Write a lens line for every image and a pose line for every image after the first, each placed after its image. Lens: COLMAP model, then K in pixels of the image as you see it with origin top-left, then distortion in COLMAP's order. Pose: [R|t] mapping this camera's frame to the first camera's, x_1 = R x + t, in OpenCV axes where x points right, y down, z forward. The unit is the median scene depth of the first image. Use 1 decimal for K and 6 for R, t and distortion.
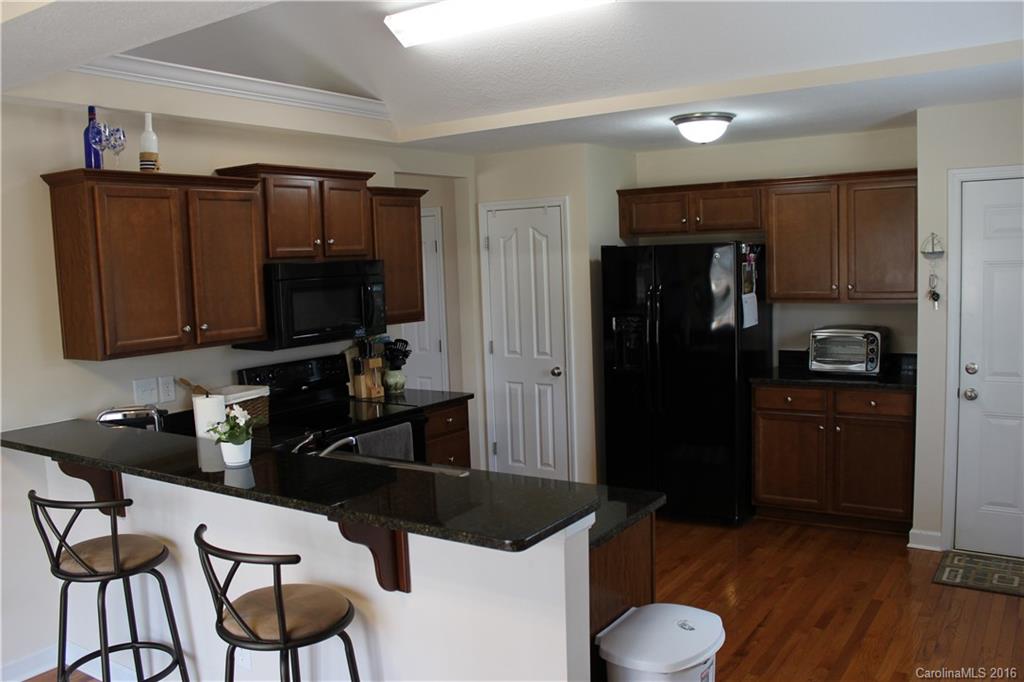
lens RADIAL K [[868.6, 0, 510.1], [0, 868.6, 339.2], [0, 0, 1]] dist [-0.011414, -0.002124]
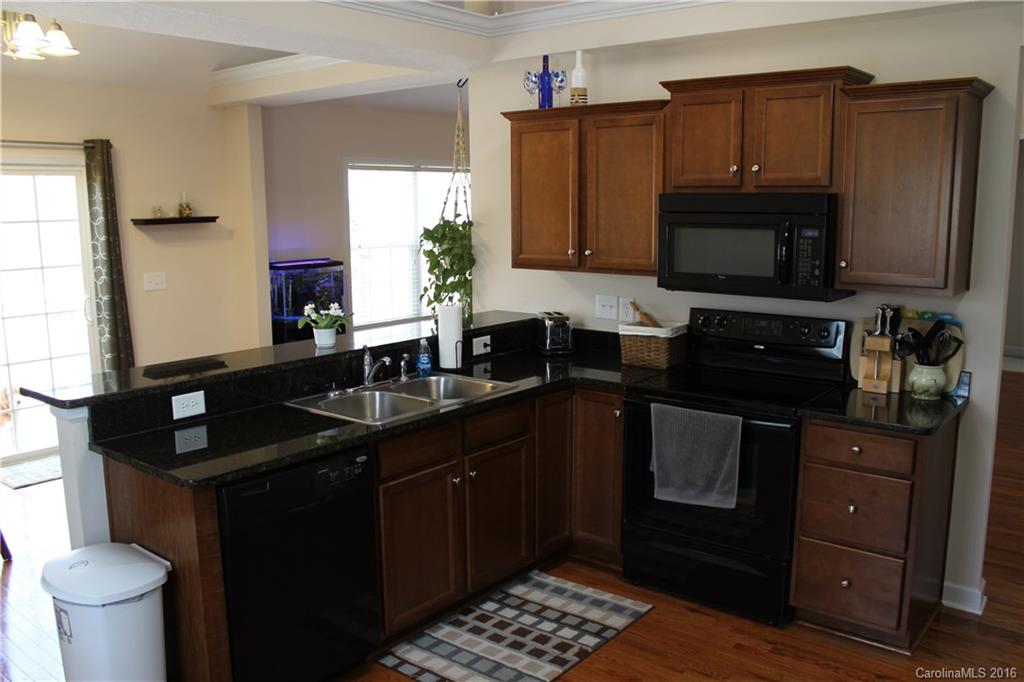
lens RADIAL K [[868.6, 0, 510.8], [0, 868.6, 342.2], [0, 0, 1]] dist [-0.011414, -0.002124]
pose [[-0.075118, 0.193514, -0.978218, 0.725732], [-0.095490, 0.975085, 0.200227, -0.113055], [0.992592, 0.108450, -0.054768, 1.010629]]
